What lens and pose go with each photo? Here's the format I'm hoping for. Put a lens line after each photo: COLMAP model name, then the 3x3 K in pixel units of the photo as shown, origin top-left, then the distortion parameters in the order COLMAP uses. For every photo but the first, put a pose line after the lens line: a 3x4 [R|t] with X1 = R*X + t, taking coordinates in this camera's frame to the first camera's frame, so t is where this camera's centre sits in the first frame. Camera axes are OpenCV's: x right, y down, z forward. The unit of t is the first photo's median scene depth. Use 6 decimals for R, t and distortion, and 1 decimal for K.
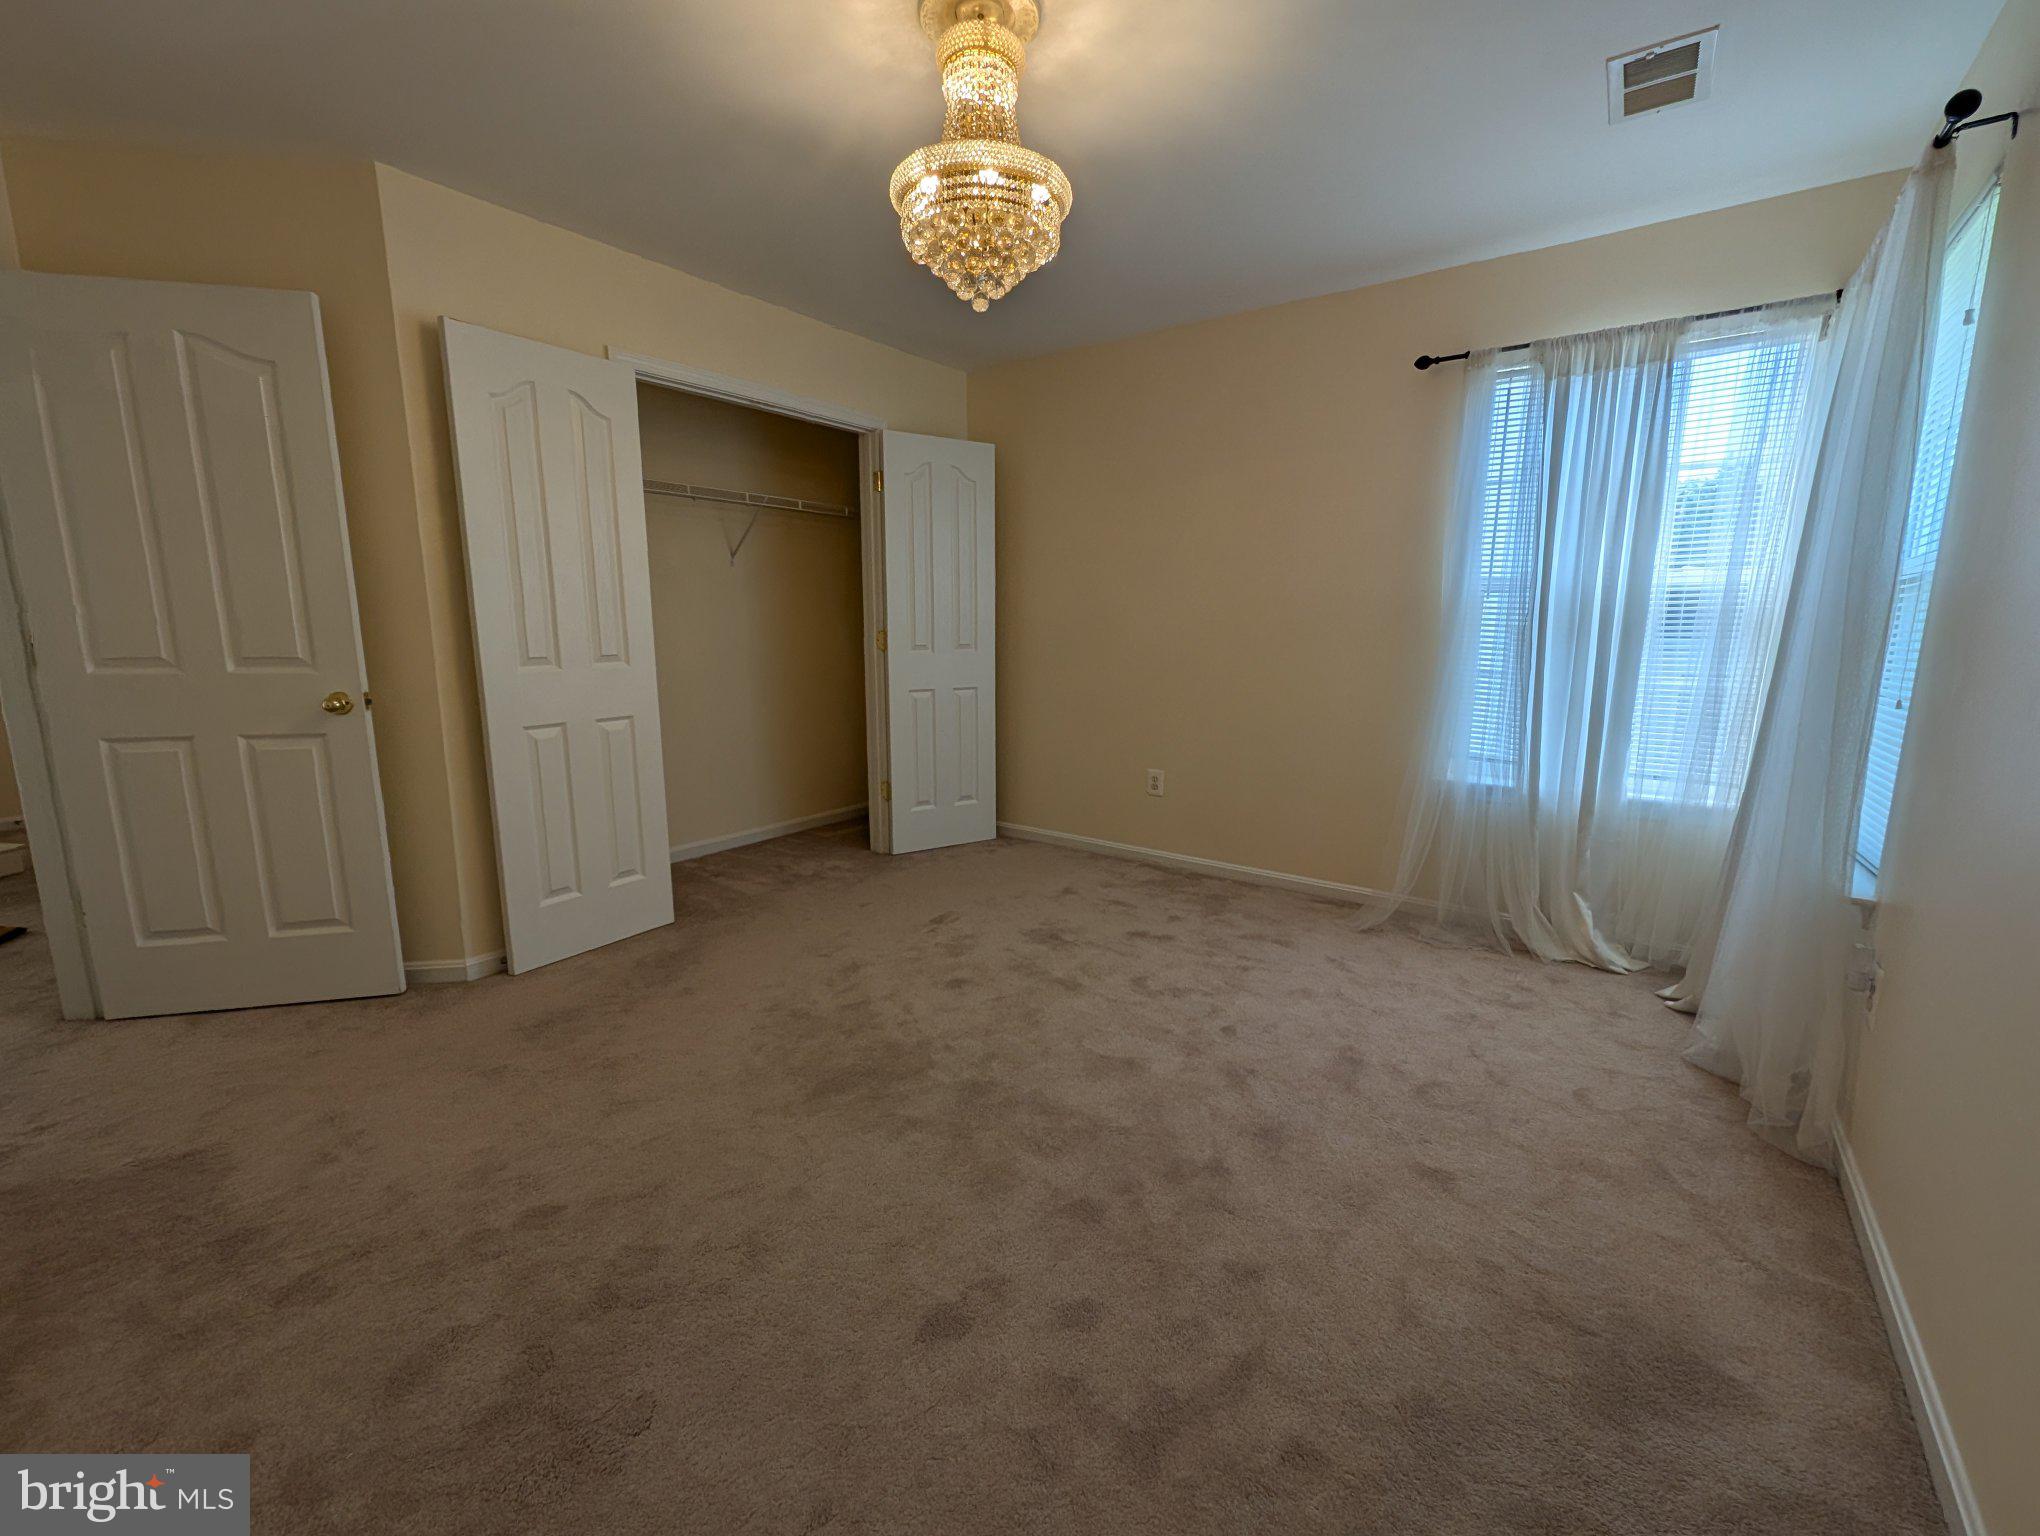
lens RADIAL K [[843.3, 0, 1019.0], [0, 843.3, 769.9], [0, 0, 1]] dist [-0.004007, -0.000742]
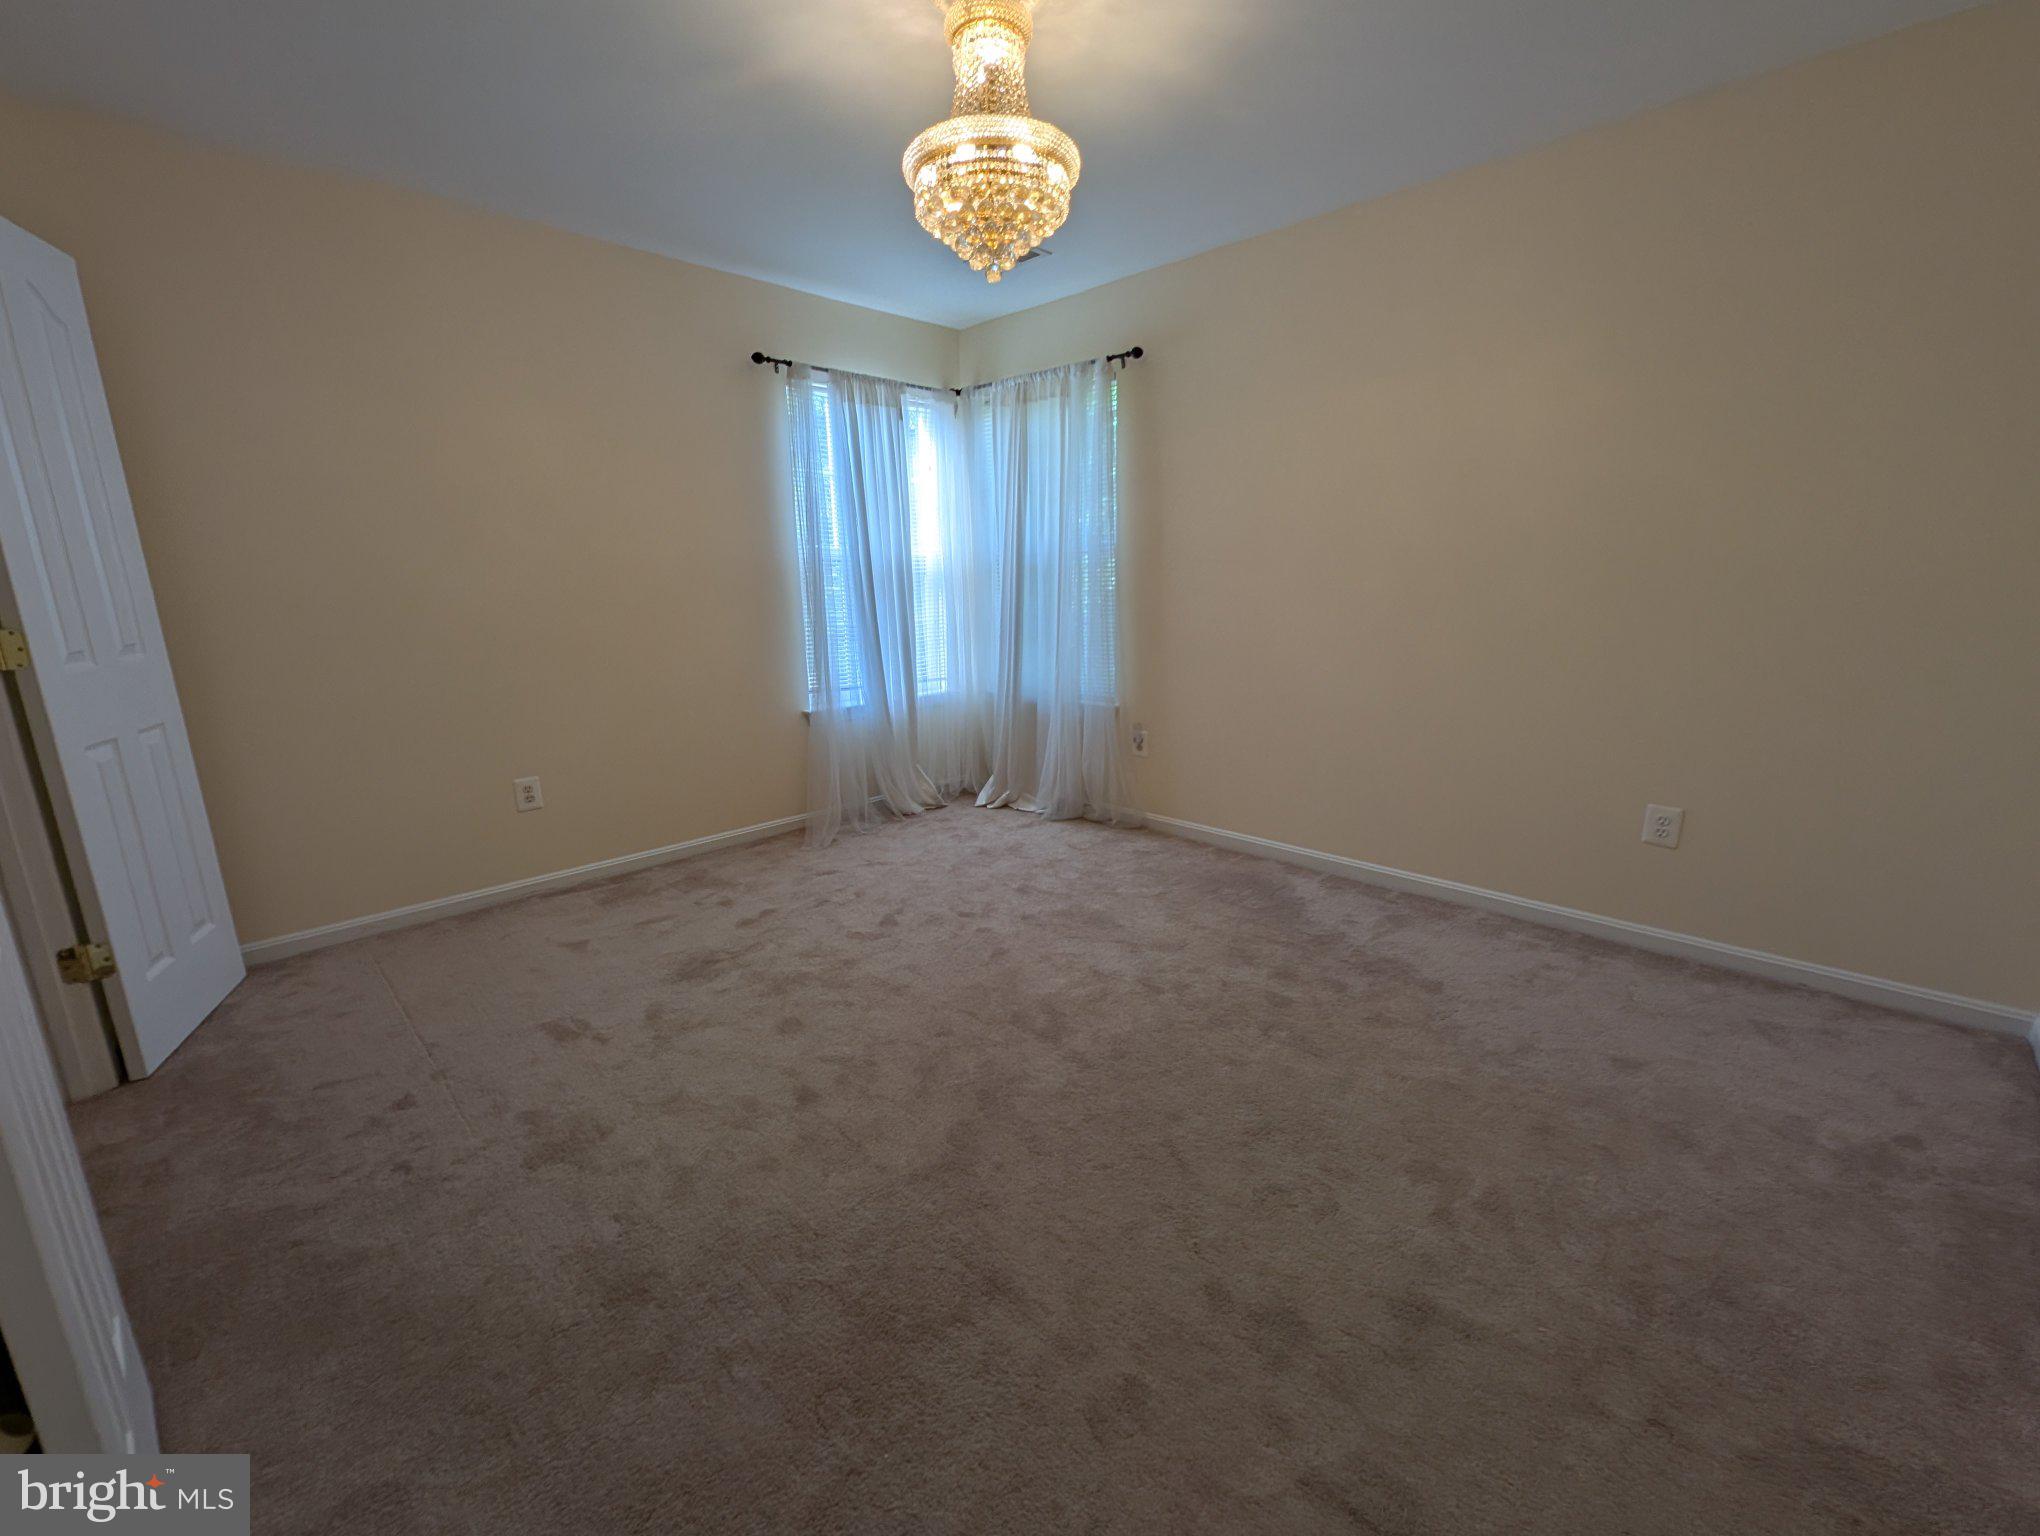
lens RADIAL K [[843.3, 0, 1017.7], [0, 843.3, 773.3], [0, 0, 1]] dist [-0.004007, -0.000742]
pose [[0.141078, -0.231970, 0.962438, -0.738758], [0.188091, 0.960734, 0.203988, -0.108886], [-0.971967, 0.152247, 0.179170, 0.552868]]
